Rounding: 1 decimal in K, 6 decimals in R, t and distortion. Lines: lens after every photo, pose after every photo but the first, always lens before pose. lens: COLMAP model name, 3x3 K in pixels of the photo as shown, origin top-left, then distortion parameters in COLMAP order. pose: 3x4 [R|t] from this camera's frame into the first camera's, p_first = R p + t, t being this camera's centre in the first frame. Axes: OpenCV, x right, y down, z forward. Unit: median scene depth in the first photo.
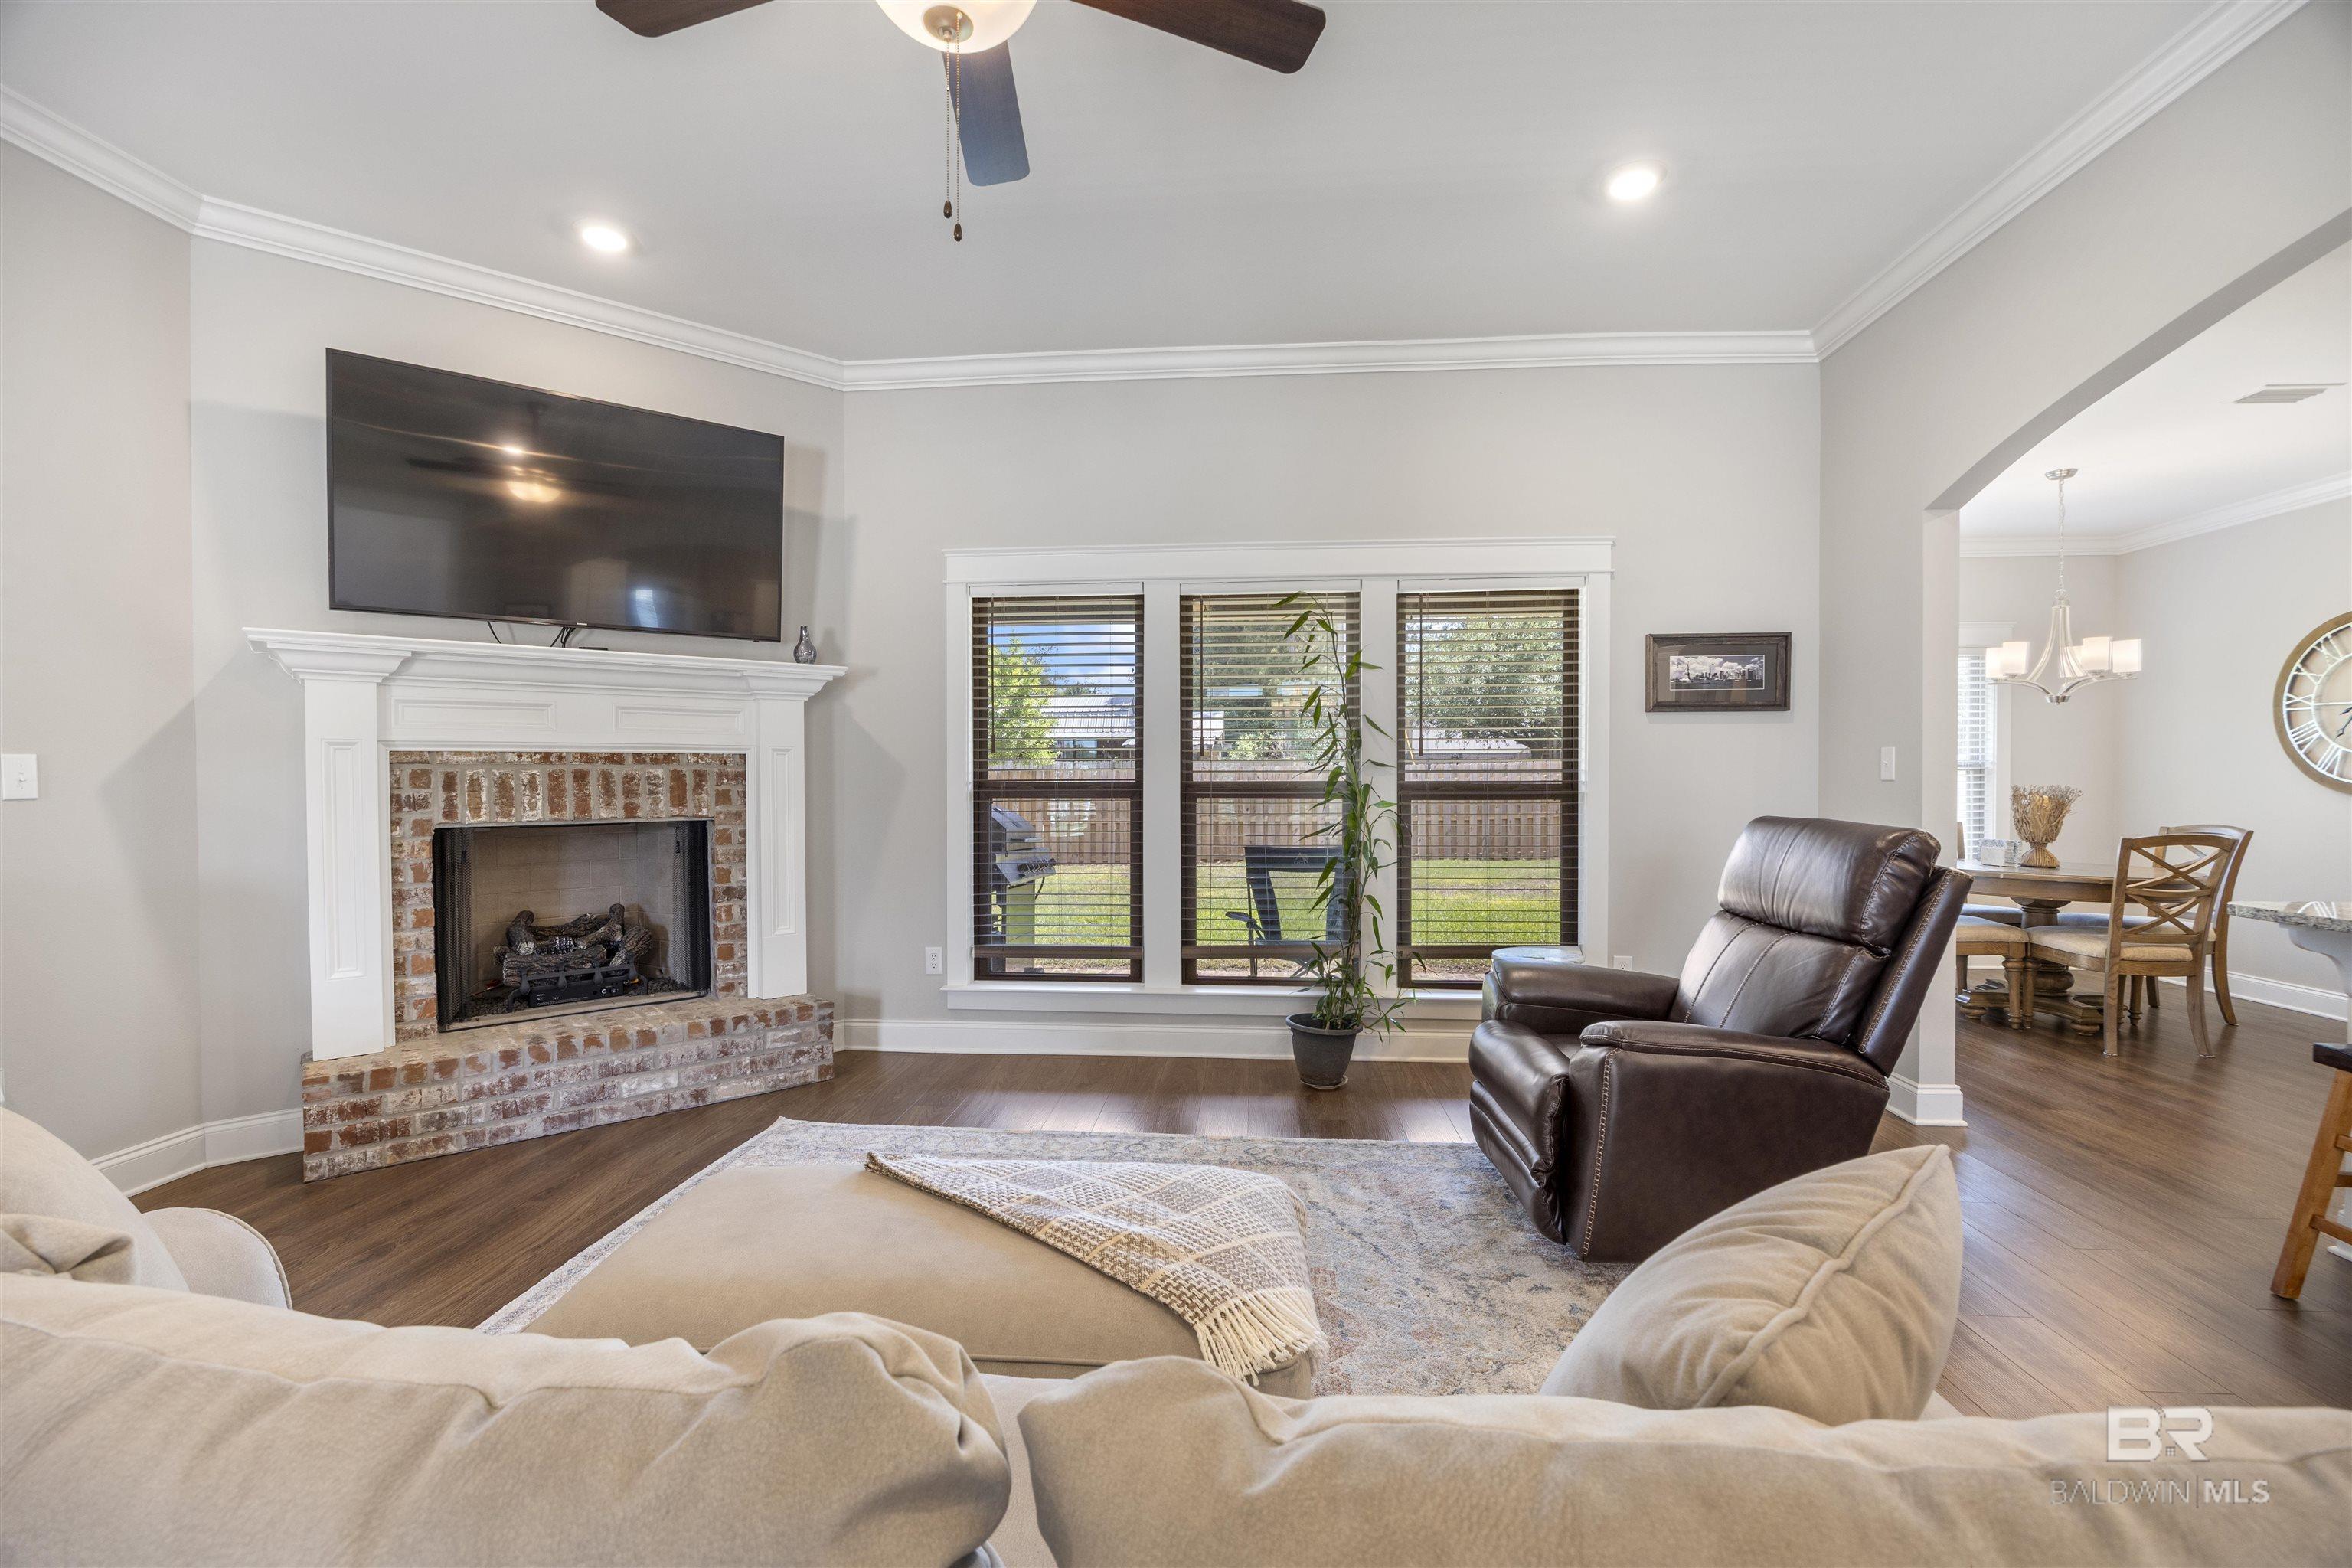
lens RADIAL K [[1016.8, 0, 1176.1], [0, 1016.8, 792.0], [0, 0, 1]] dist [-0.007510, 0.000129]
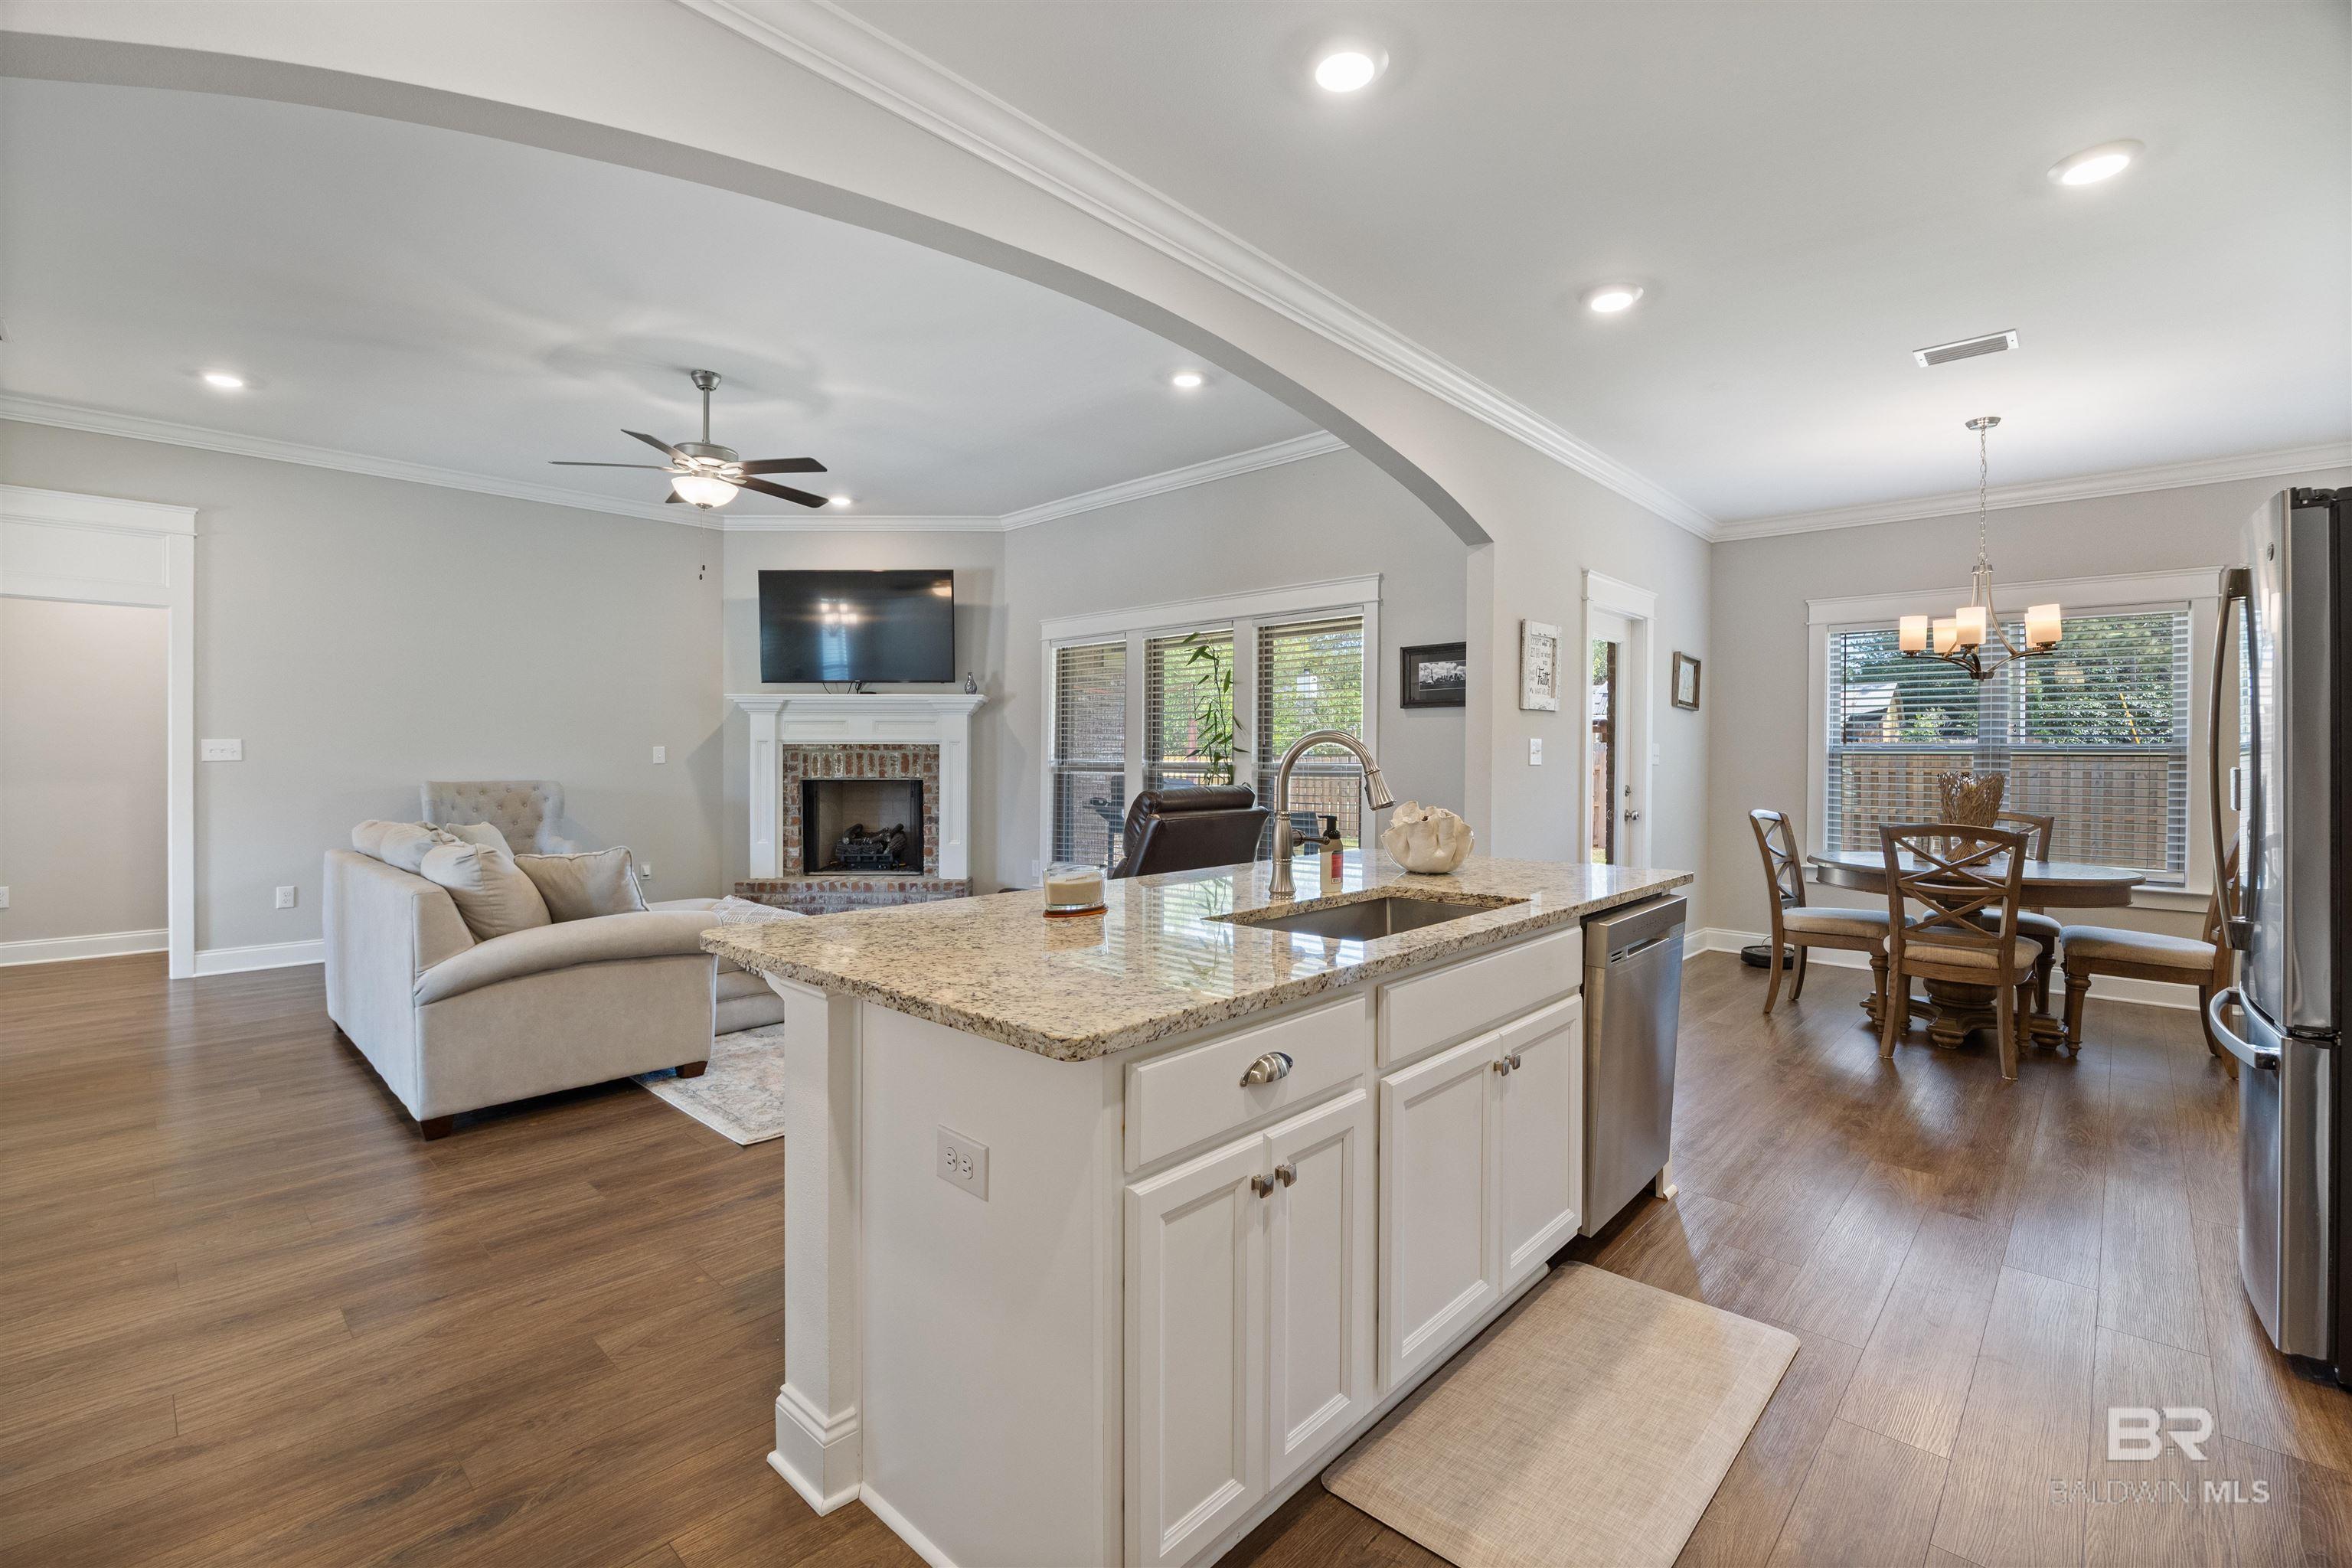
lens RADIAL K [[1019.0, 0, 1175.6], [0, 1019.0, 762.6], [0, 0, 1]] dist [-0.013787, 0.000664]
pose [[0.779218, 0.008070, -0.626701, 1.108101], [-0.015082, 0.999869, -0.005877, -0.000293], [0.626572, 0.014032, 0.779237, -0.170939]]
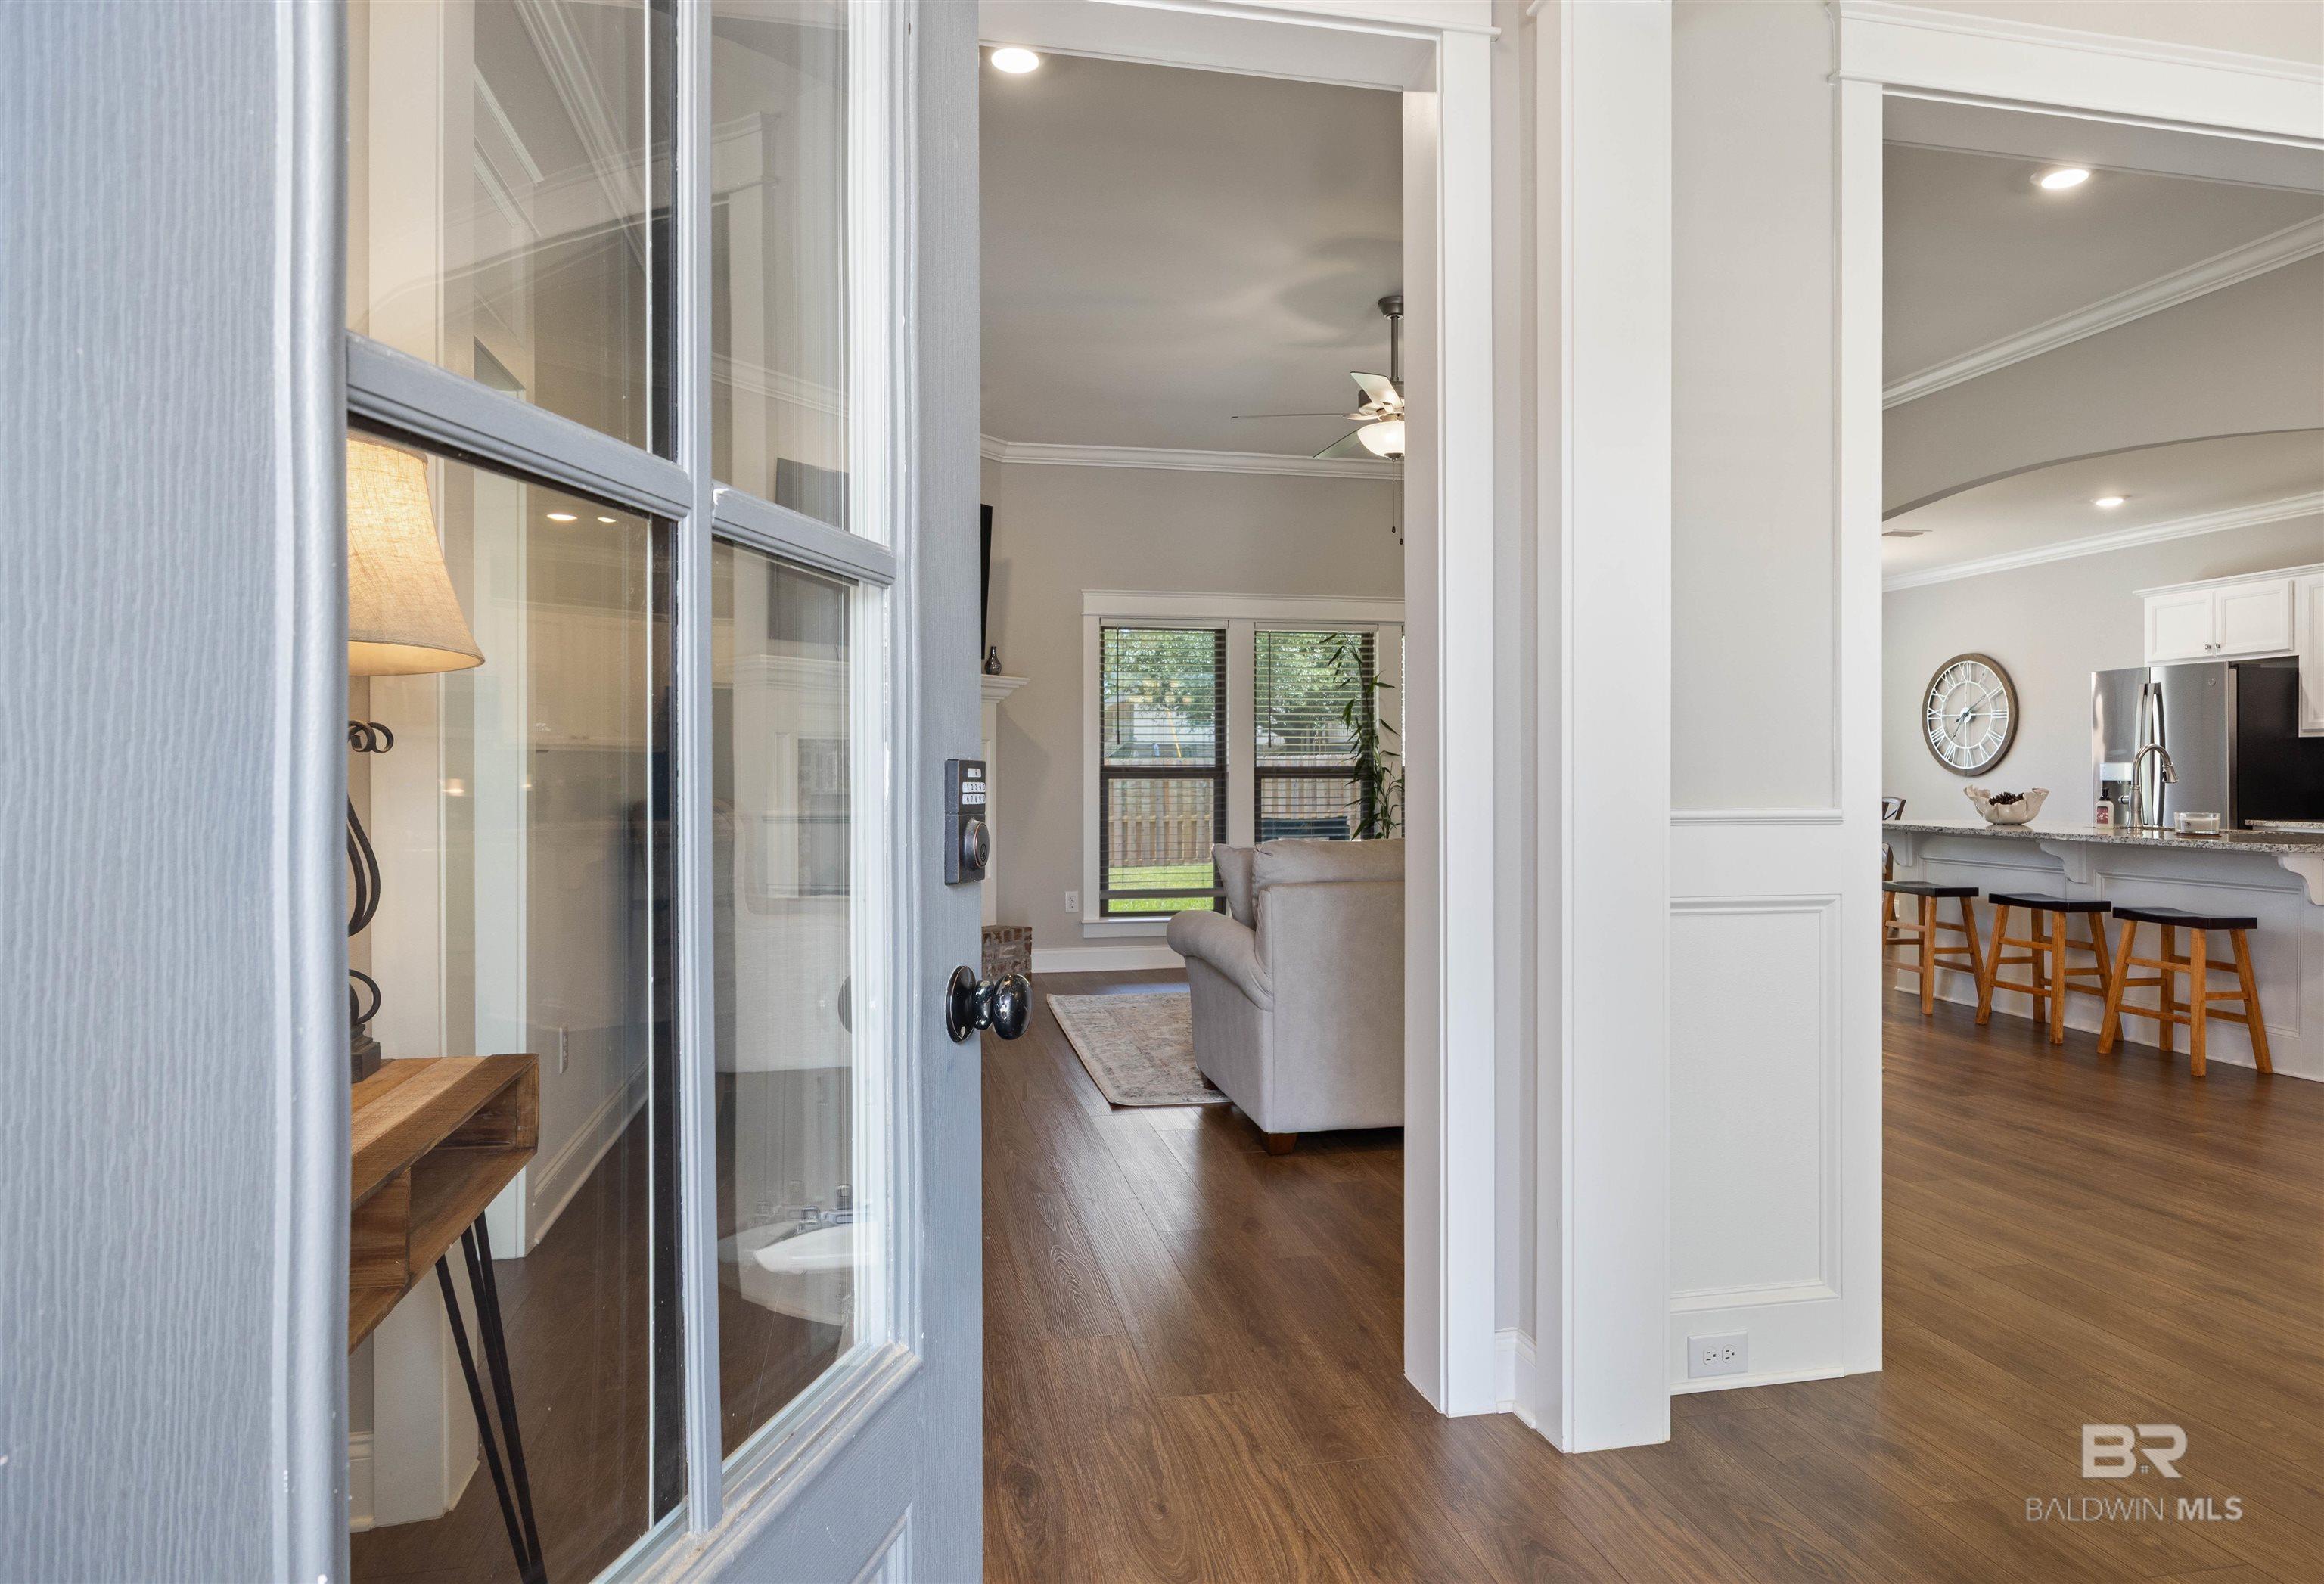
lens RADIAL K [[1398.3, 0, 1205.1], [0, 1398.3, 745.6], [0, 0, 1]] dist [0.033008, 0.000174]
pose [[0.955564, 0.006581, 0.294711, -0.687954], [0.004568, 0.999300, -0.037126, 0.037374], [-0.294749, 0.036822, 0.954865, -0.880379]]
